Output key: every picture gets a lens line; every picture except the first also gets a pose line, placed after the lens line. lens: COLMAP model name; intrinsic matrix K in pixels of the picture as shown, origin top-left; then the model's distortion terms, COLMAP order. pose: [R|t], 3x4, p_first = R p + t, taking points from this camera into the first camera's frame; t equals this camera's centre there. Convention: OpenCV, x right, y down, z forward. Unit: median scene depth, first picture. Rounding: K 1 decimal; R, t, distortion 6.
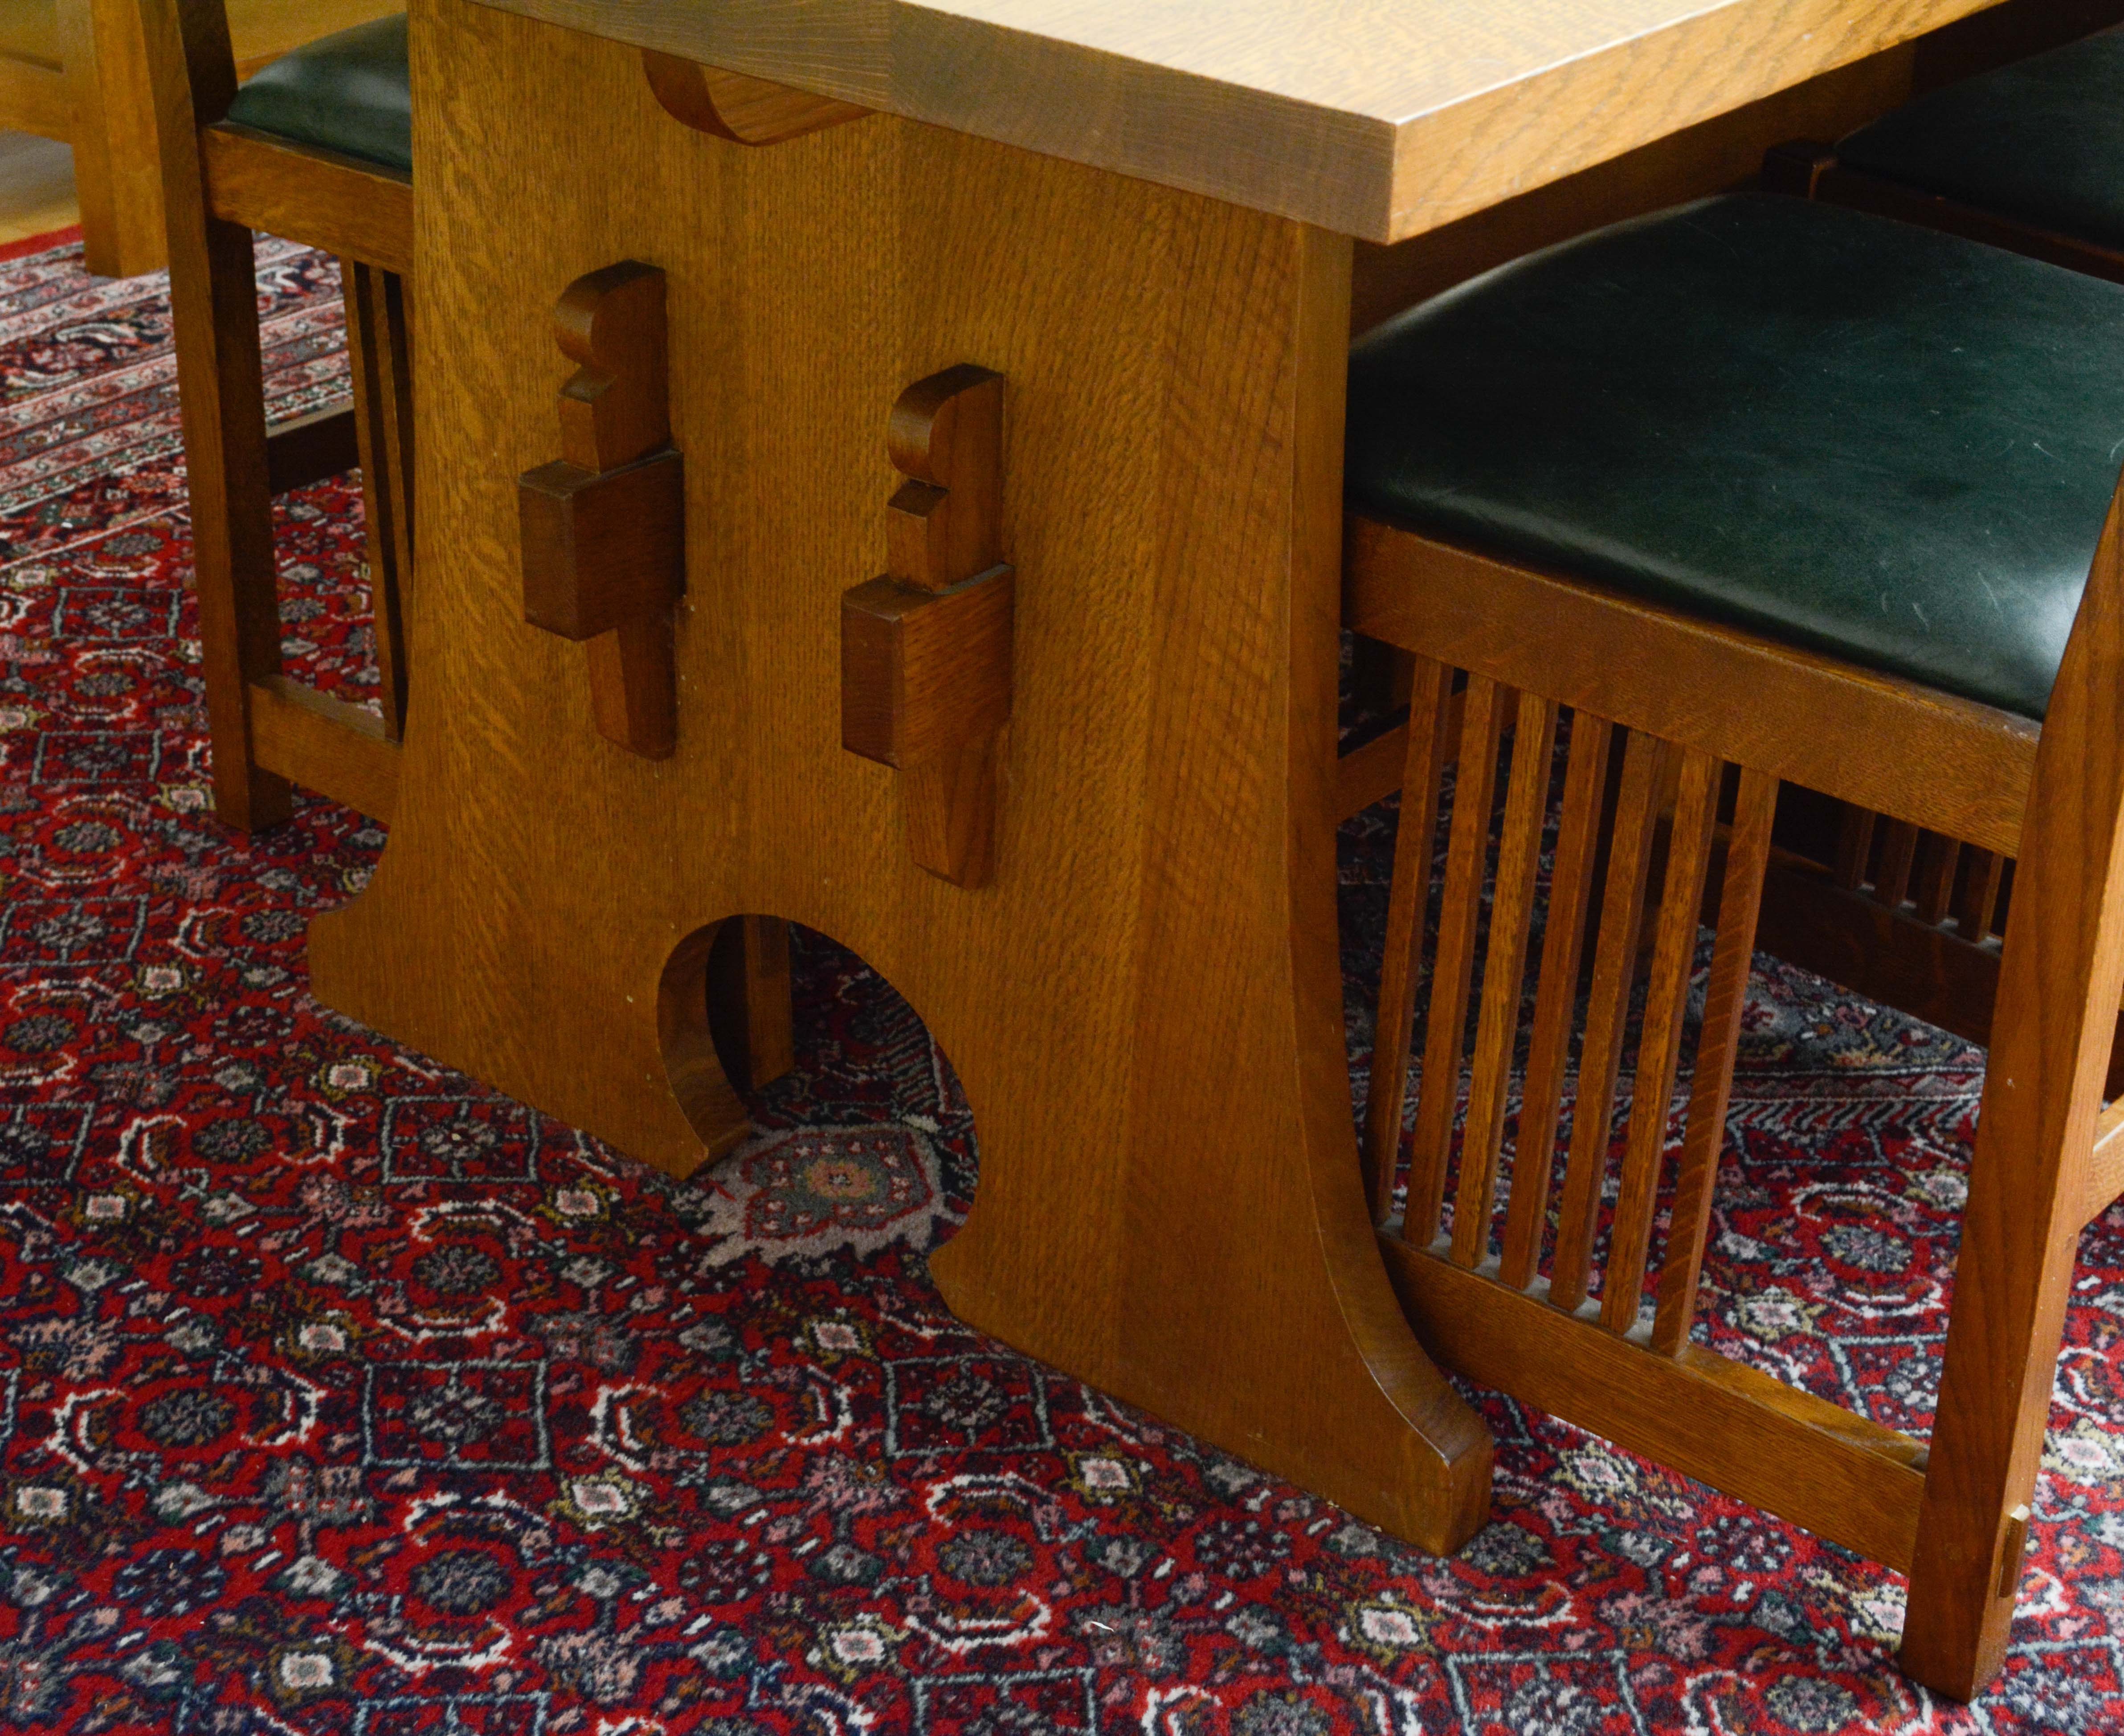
lens RADIAL K [[3622.9, 0, 1061.0], [0, 3622.9, 861.3], [0, 0, 1]] dist [0.029904, 0.000000]
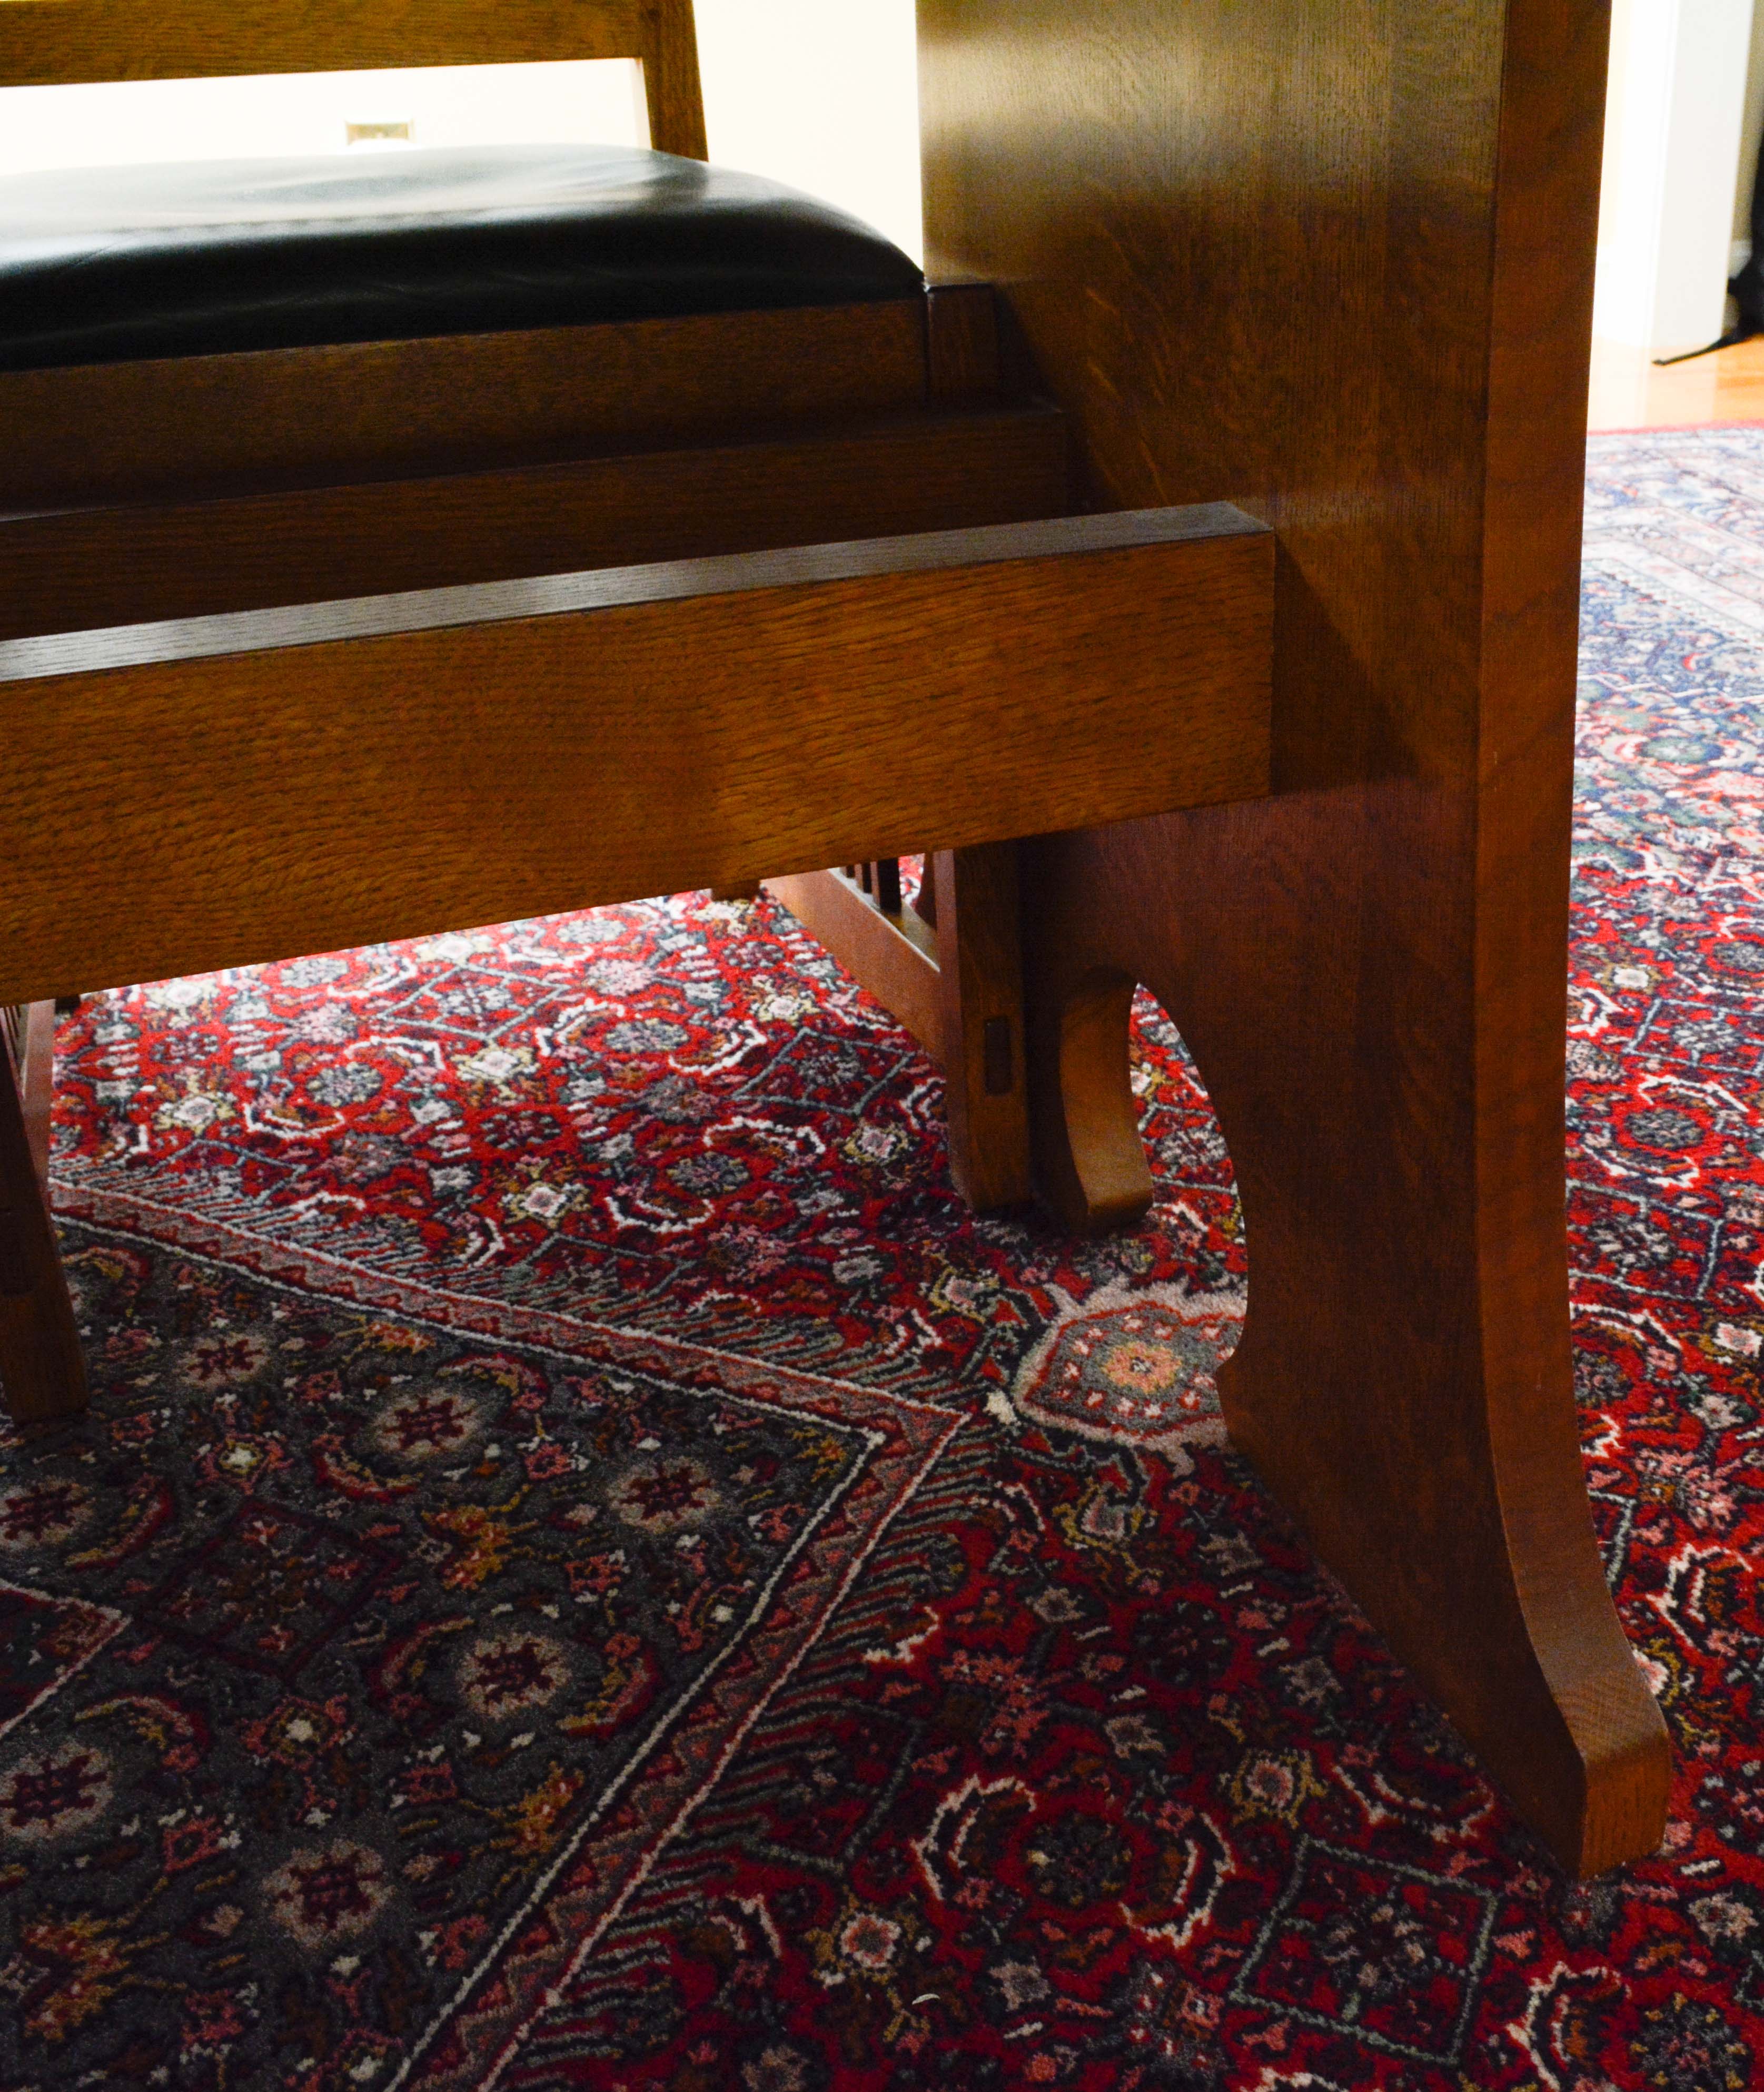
lens RADIAL K [[1693.5, 0, 884.8], [0, 1693.5, 1049.7], [0, 0, 1]] dist [-0.013503, -0.015002]
pose [[-0.778934, -0.442197, 0.444661, -0.188134], [0.243408, 0.440285, 0.864235, -0.395091], [-0.577939, 0.781416, -0.235319, 1.182510]]
